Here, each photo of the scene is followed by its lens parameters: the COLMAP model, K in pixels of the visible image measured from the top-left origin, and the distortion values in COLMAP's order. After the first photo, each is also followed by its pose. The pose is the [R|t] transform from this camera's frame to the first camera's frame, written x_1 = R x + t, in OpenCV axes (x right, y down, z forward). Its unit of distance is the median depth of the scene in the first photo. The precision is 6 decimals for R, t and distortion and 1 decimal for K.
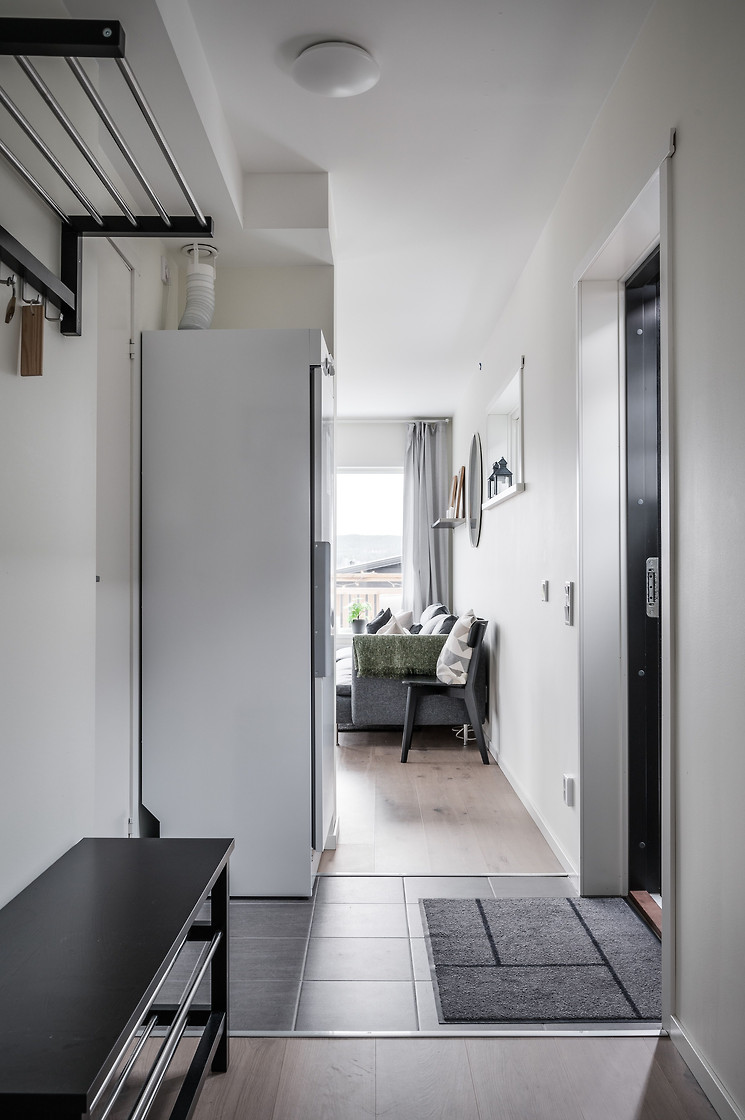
lens RADIAL K [[860.7, 0, 372.5], [0, 860.7, 560.0], [0, 0, 1]] dist [0.000032, -0.000022]
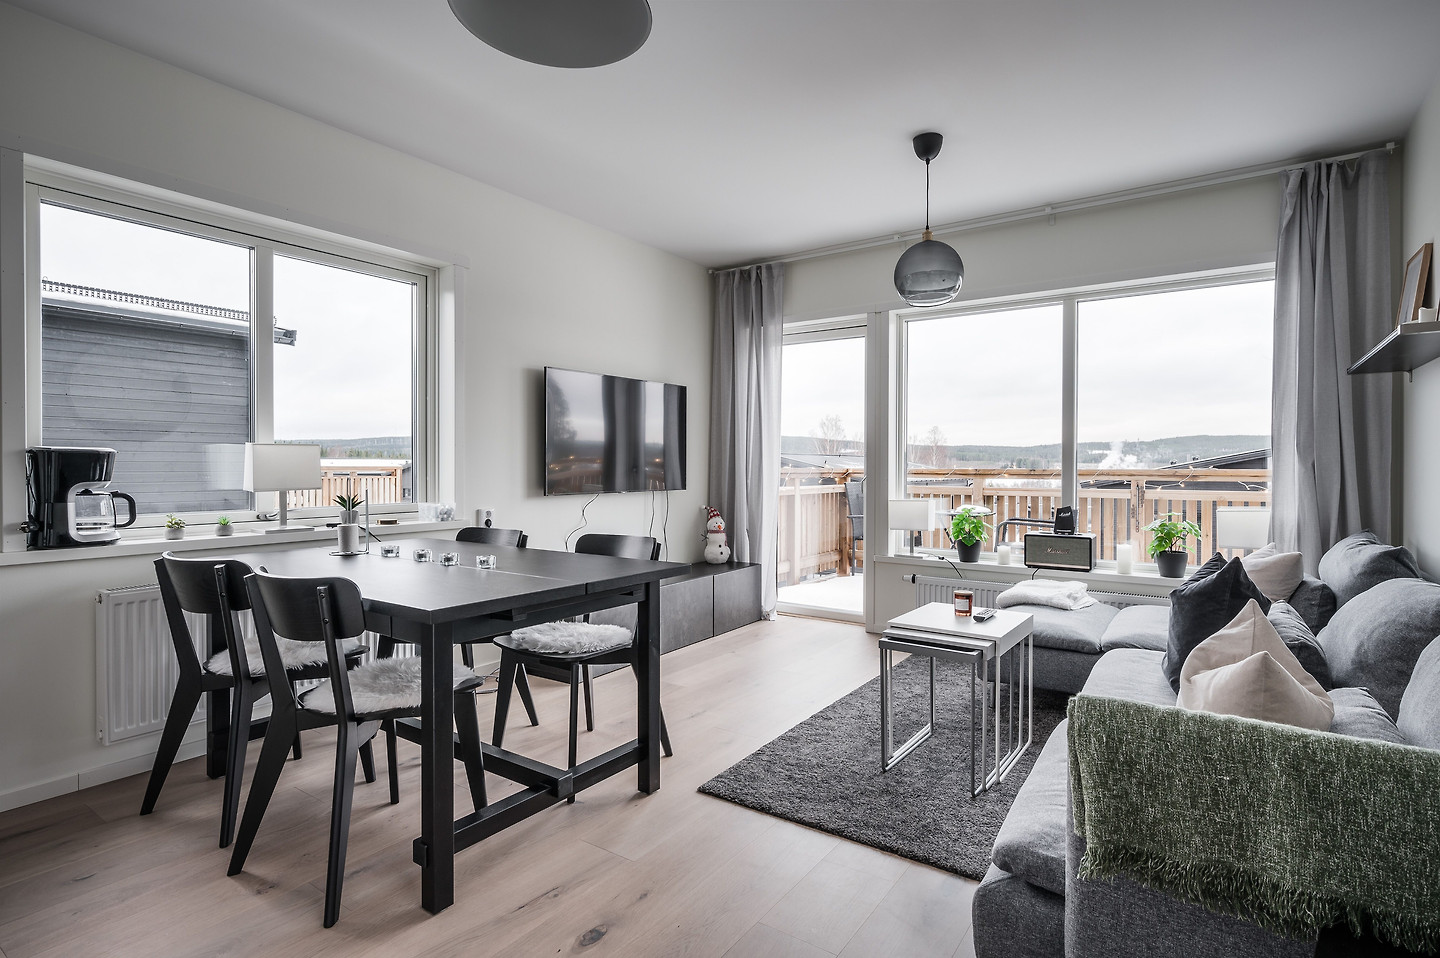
lens RADIAL K [[710.8, 0, 761.1], [0, 710.8, 470.3], [0, 0, 1]] dist [0.000511, 0.000233]
pose [[0.839862, 0.007935, -0.542742, 0.009895], [0.001491, 0.999856, 0.016926, 0.008978], [0.542798, -0.015024, 0.839729, 0.479356]]
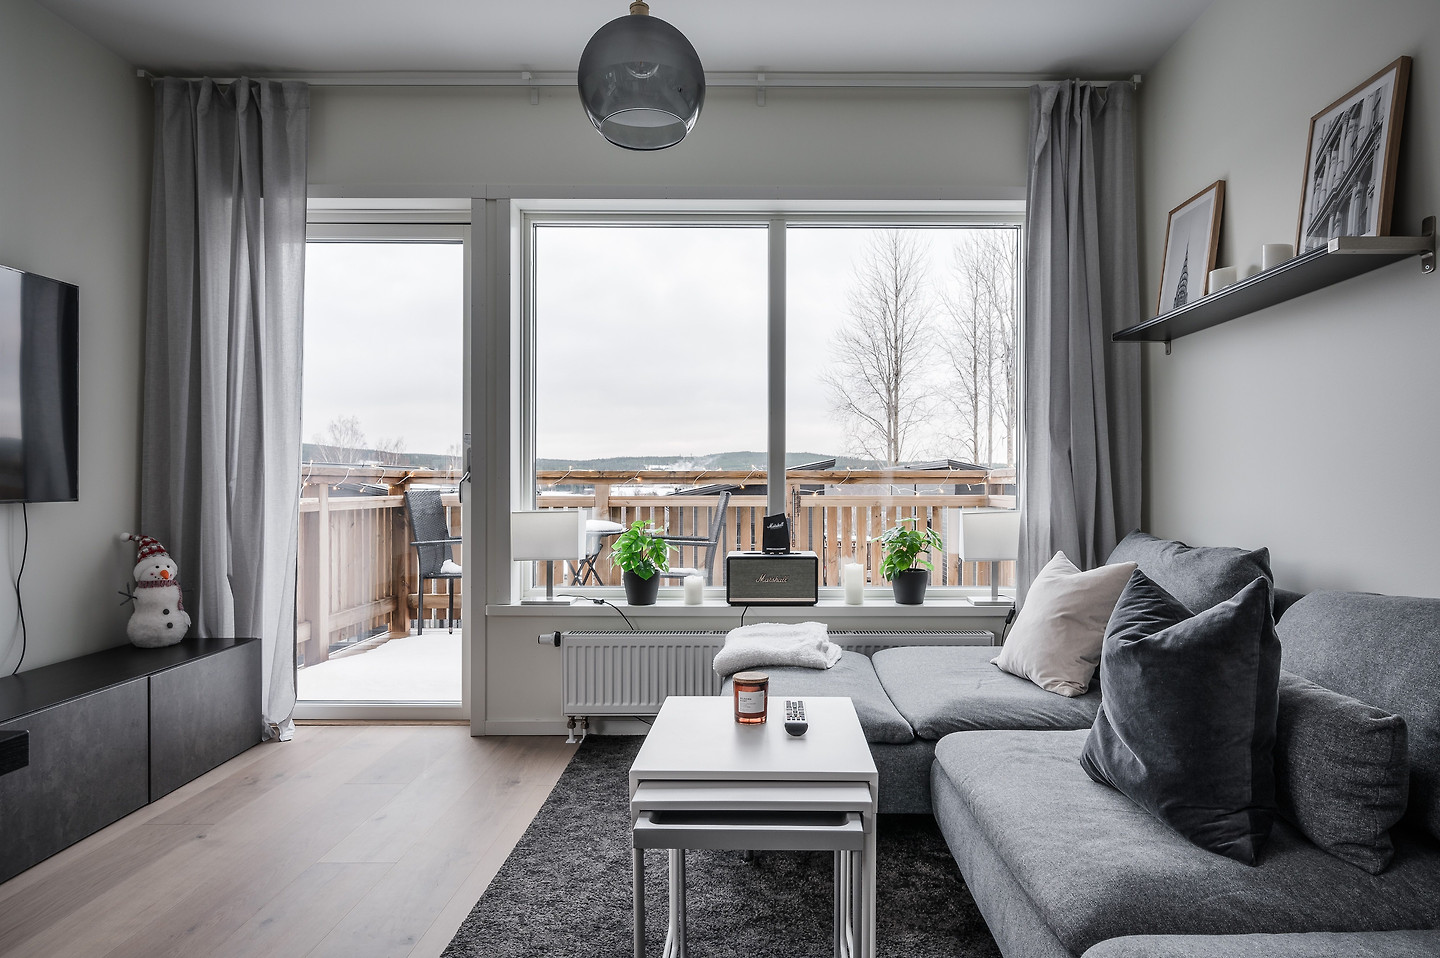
lens RADIAL K [[825.5, 0, 772.3], [0, 825.5, 481.3], [0, 0, 1]] dist [-0.000209, -0.000380]
pose [[0.999997, 0.002316, 0.000836, -0.084479], [-0.002325, 0.999929, 0.011676, 0.022360], [-0.000809, -0.011678, 0.999931, 0.609504]]
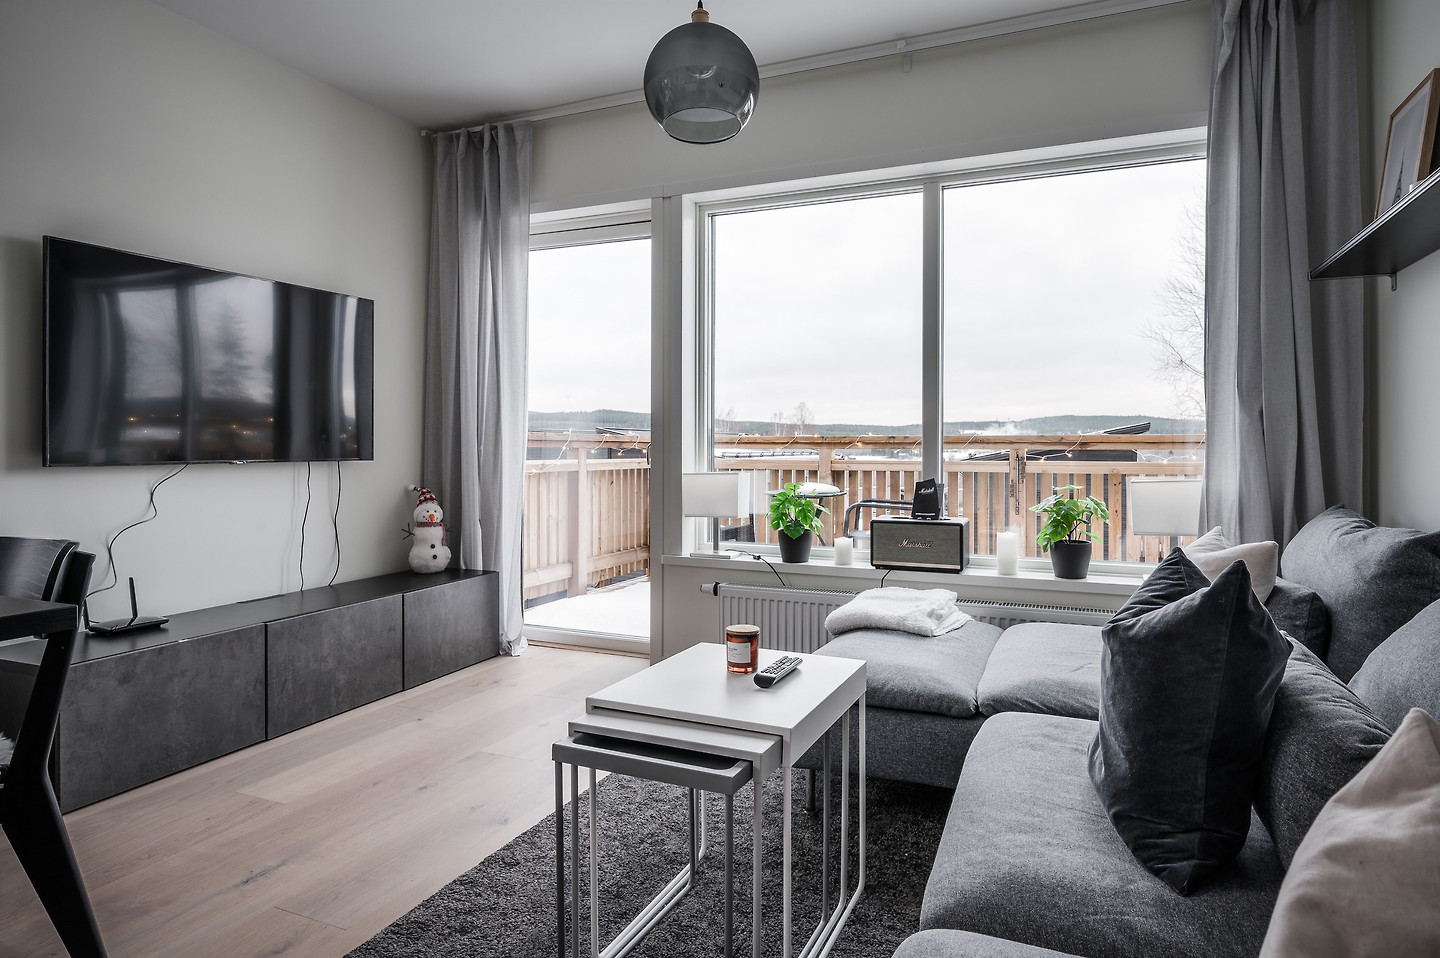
lens RADIAL K [[809.0, 0, 748.5], [0, 809.0, 446.3], [0, 0, 1]] dist [-0.001899, -0.000216]
pose [[0.921705, 0.003450, -0.387876, -0.008815], [0.001226, 0.999930, 0.011806, 0.022372], [0.387890, -0.011357, 0.921636, 0.617420]]
